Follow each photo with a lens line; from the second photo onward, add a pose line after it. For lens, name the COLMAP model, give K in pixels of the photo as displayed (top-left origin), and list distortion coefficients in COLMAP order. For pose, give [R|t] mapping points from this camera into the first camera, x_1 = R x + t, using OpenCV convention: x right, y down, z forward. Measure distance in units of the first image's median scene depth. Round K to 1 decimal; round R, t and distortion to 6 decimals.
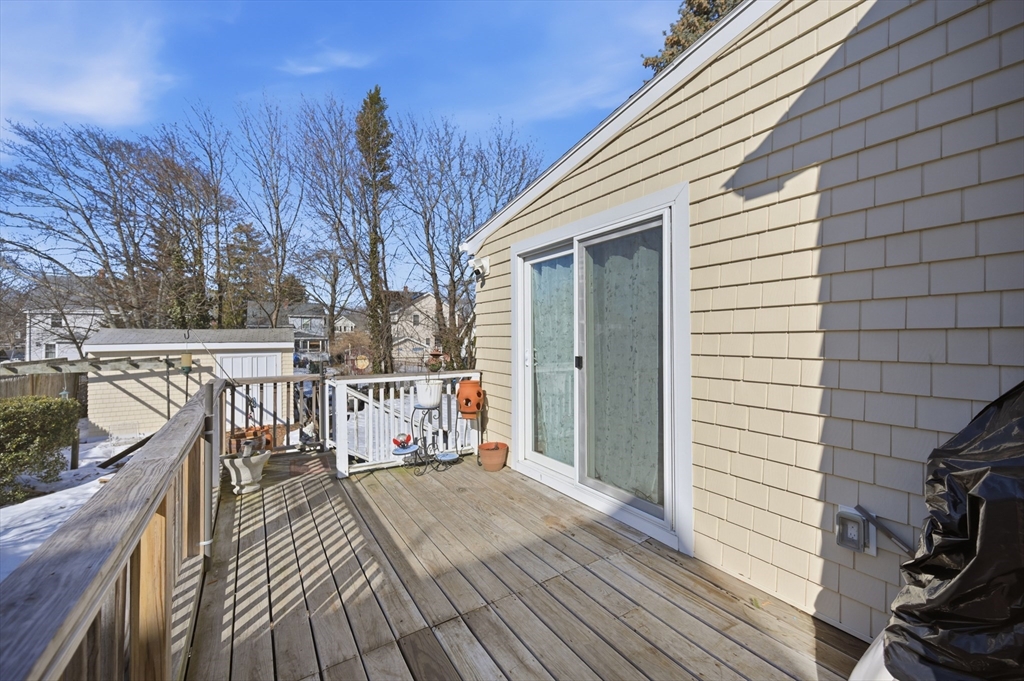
lens RADIAL K [[419.5, 0, 522.4], [0, 419.5, 327.1], [0, 0, 1]] dist [0.000678, -0.000116]
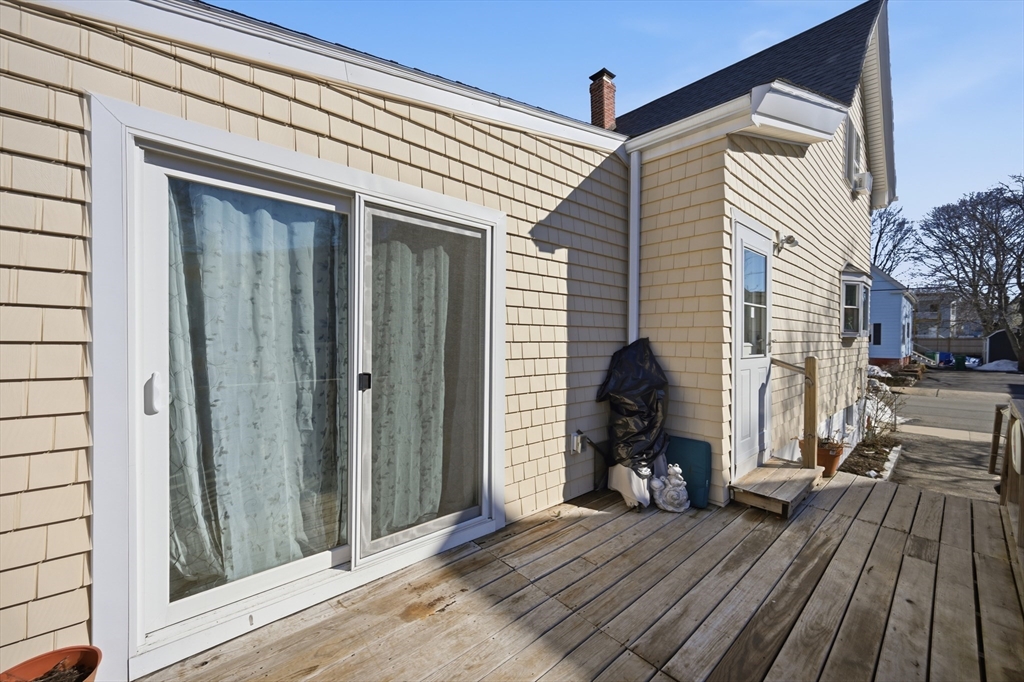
lens RADIAL K [[419.5, 0, 500.5], [0, 419.5, 340.2], [0, 0, 1]] dist [0.000678, -0.000116]
pose [[-0.171230, 0.000933, 0.985231, -0.610903], [-0.031096, 0.999496, -0.006351, 0.014179], [-0.984740, -0.031725, -0.171115, 0.961865]]
